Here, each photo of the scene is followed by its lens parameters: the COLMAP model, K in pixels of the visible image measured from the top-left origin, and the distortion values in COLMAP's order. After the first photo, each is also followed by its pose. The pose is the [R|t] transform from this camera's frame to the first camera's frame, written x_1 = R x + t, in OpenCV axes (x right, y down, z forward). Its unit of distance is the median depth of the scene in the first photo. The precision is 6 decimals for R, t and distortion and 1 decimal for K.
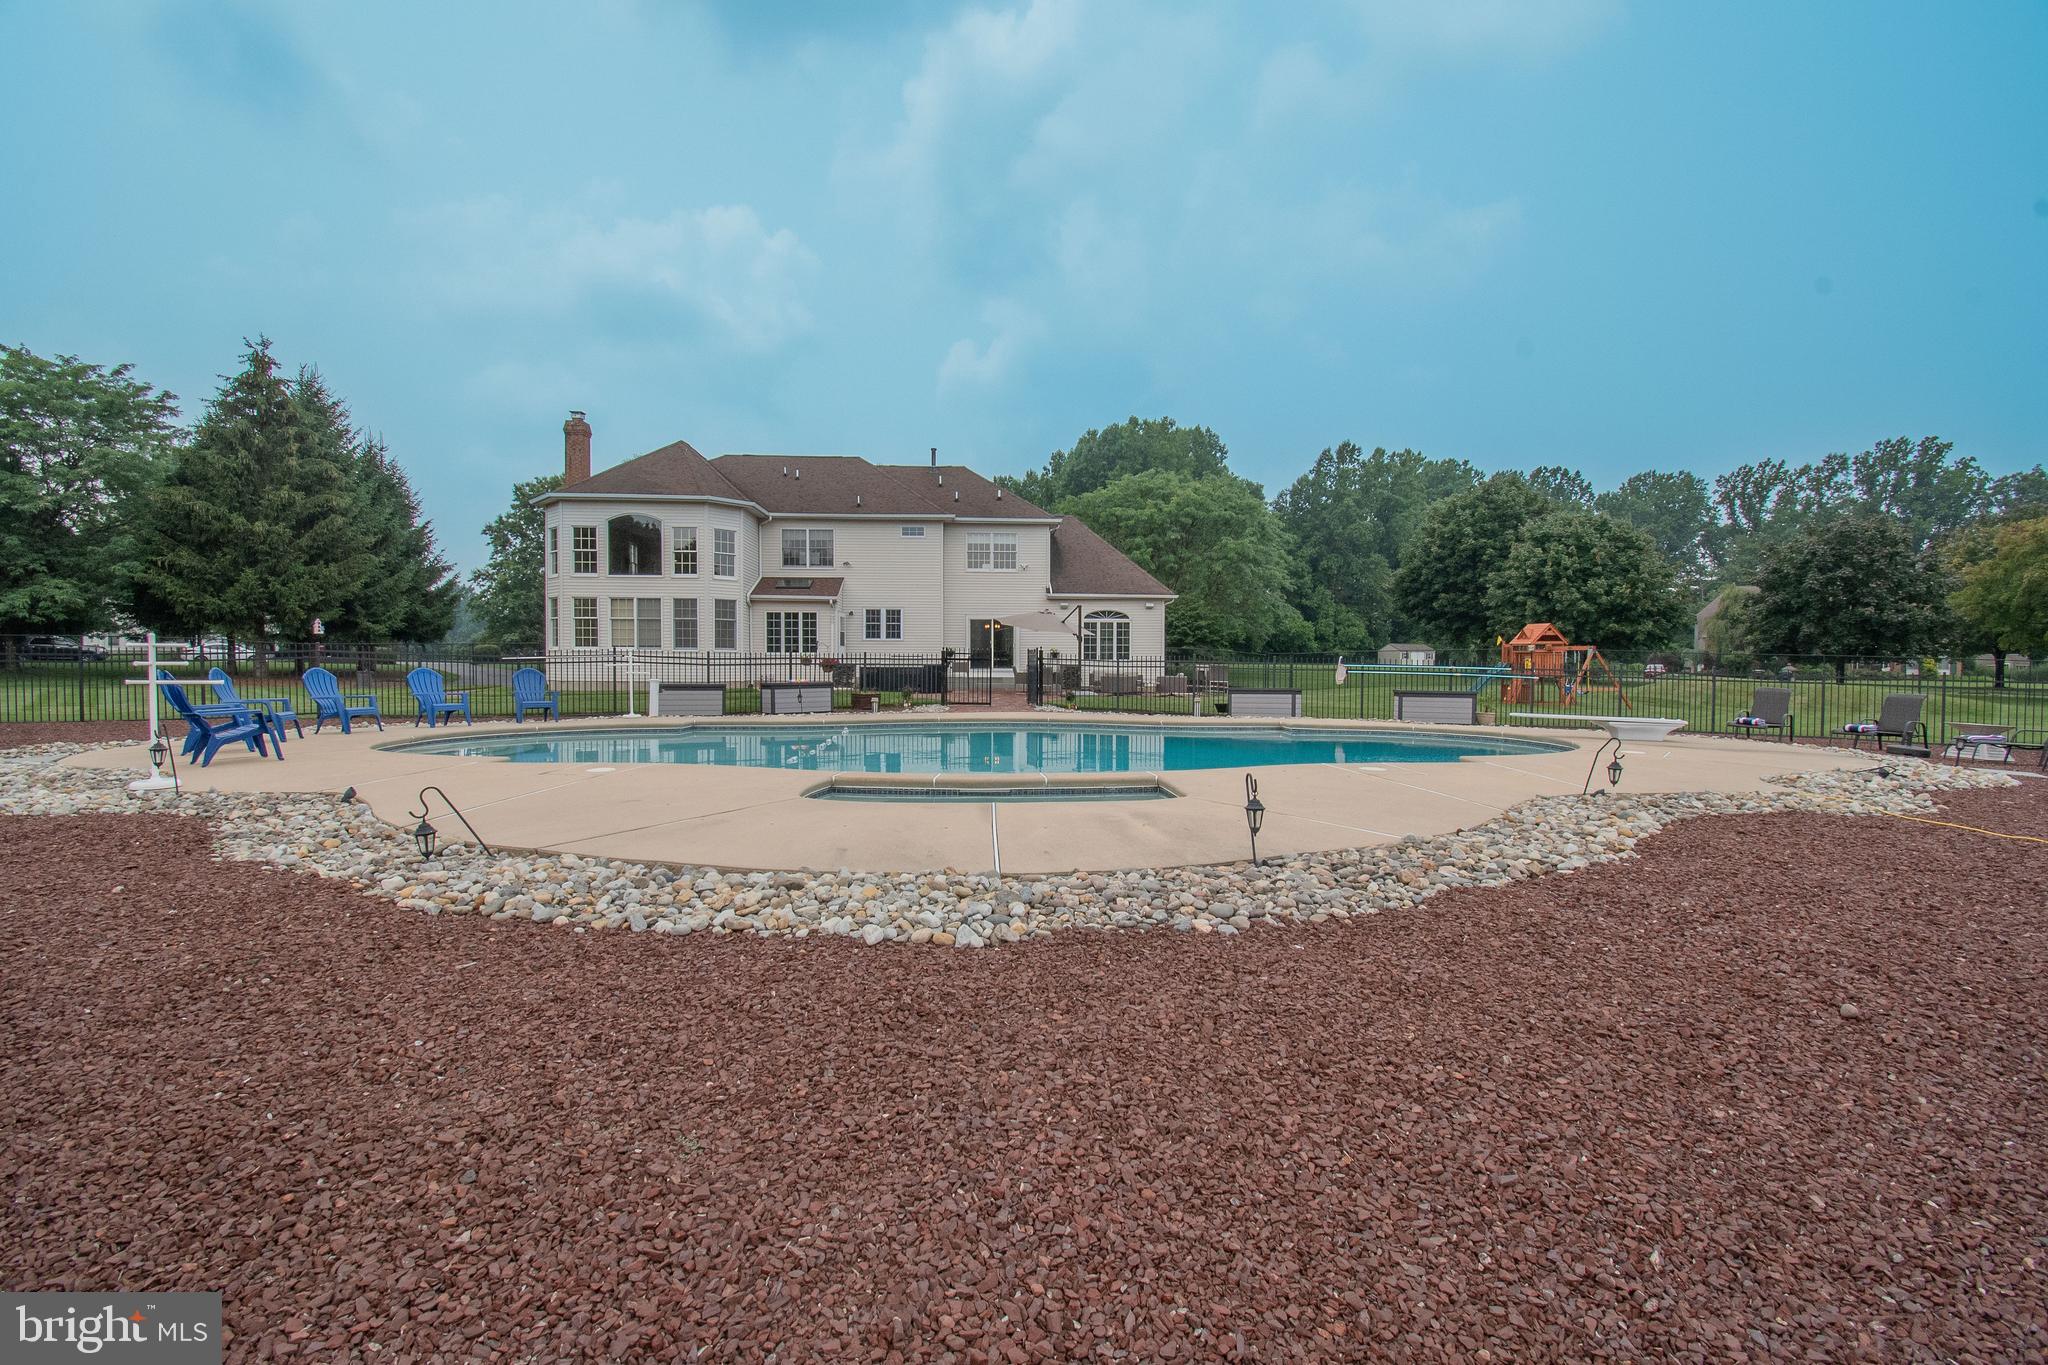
lens RADIAL K [[900.4, 0, 1024.0], [0, 900.4, 682.5], [0, 0, 1]] dist [0.002791, -0.000110]
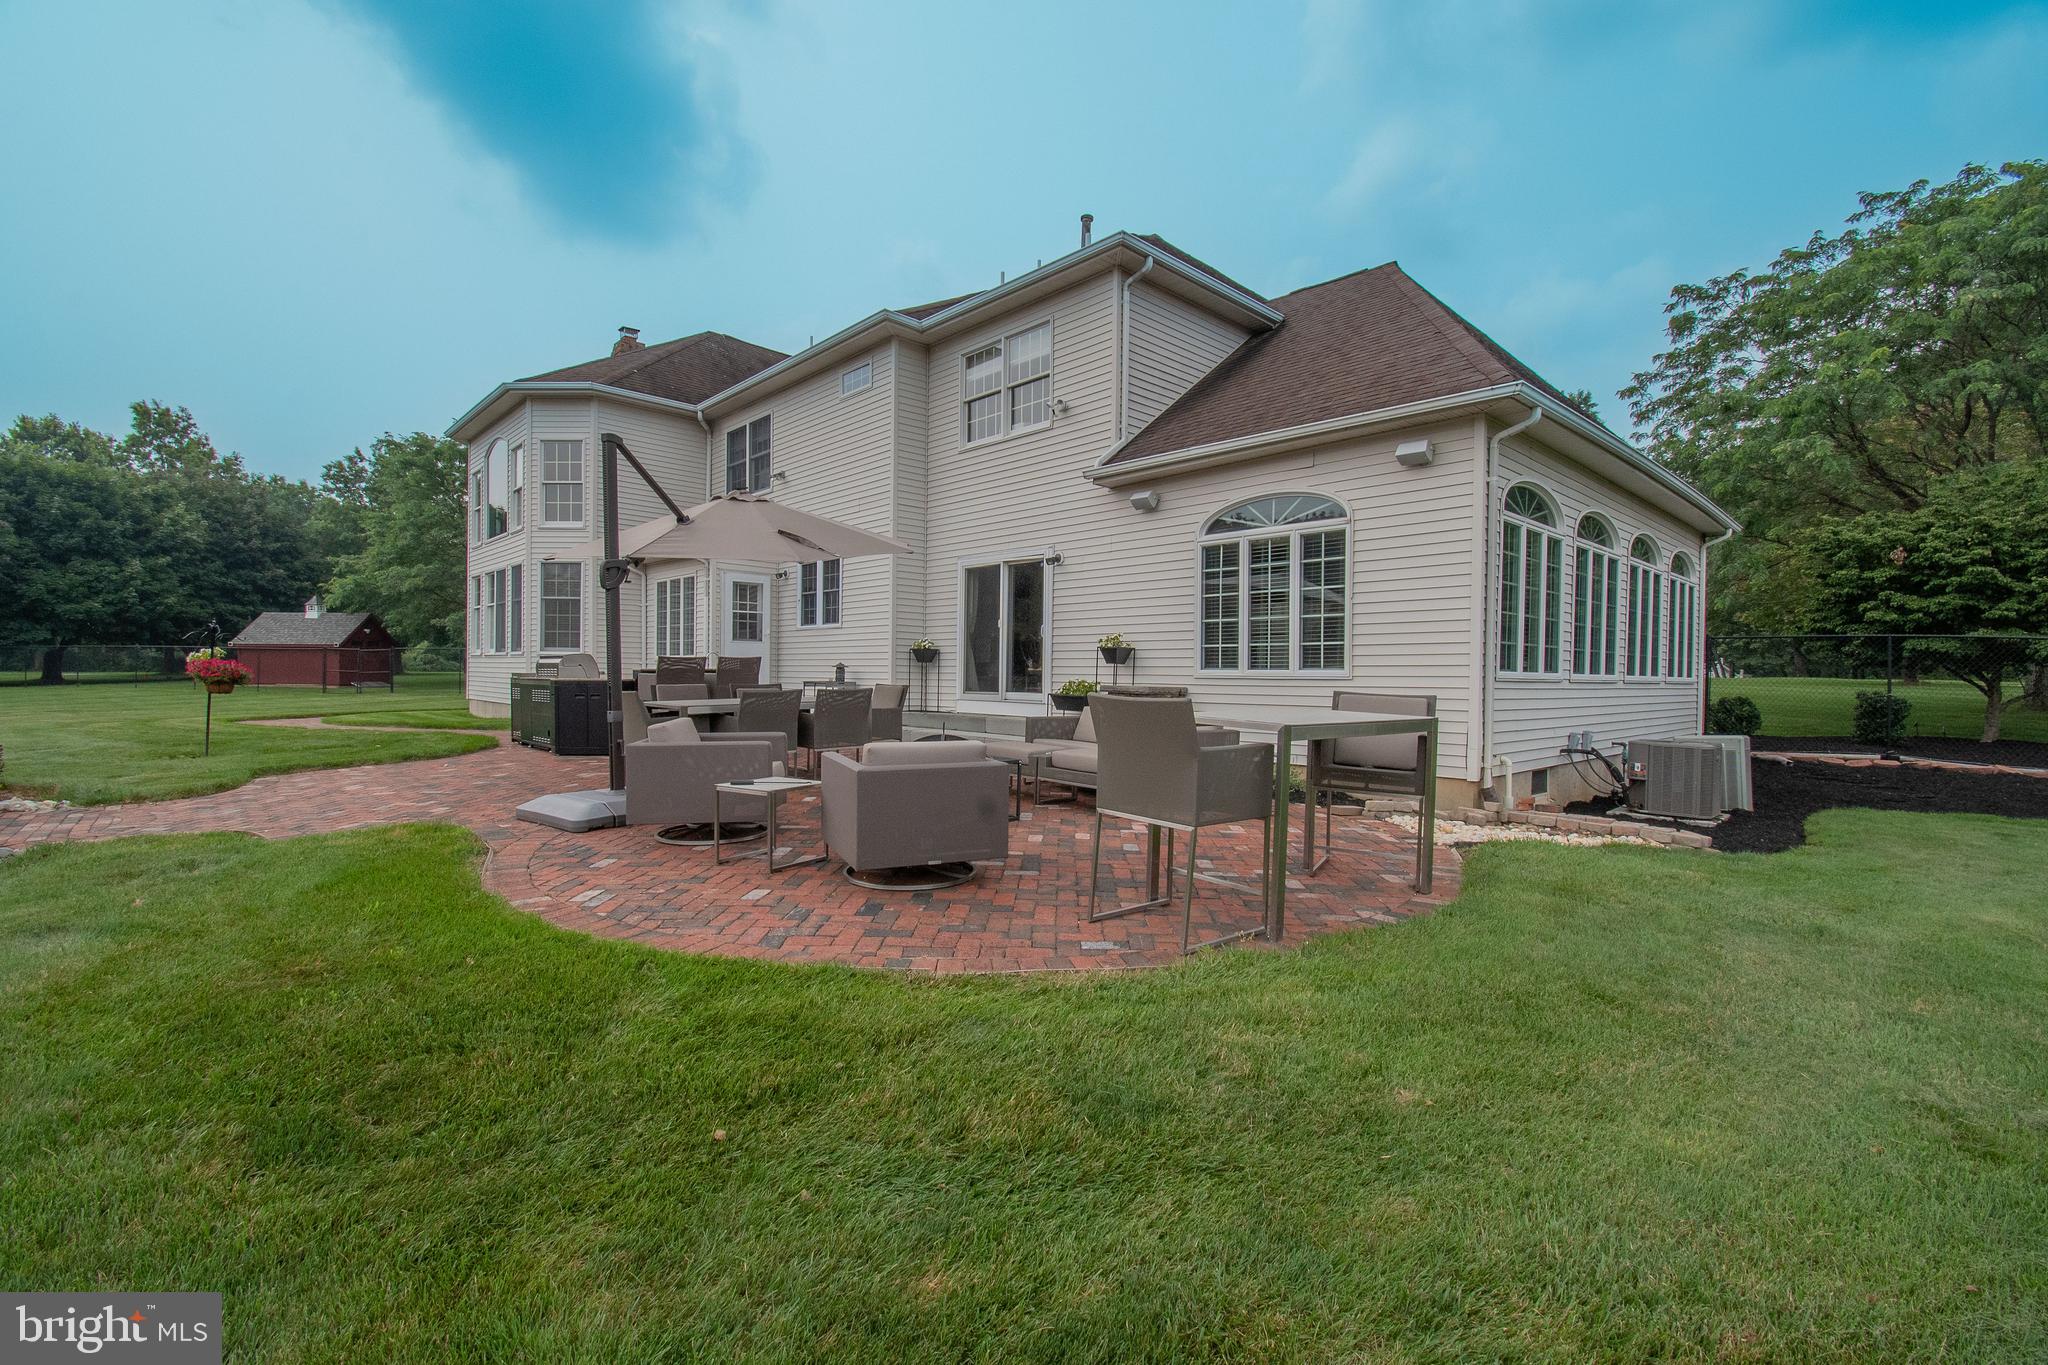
lens RADIAL K [[900.4, 0, 1024.0], [0, 900.4, 682.5], [0, 0, 1]] dist [0.002791, -0.000110]
pose [[0.675246, 0.015389, -0.737432, 0.214380], [-0.026149, 0.999653, -0.003082, -0.015331], [0.737129, 0.021364, 0.675415, 0.638456]]
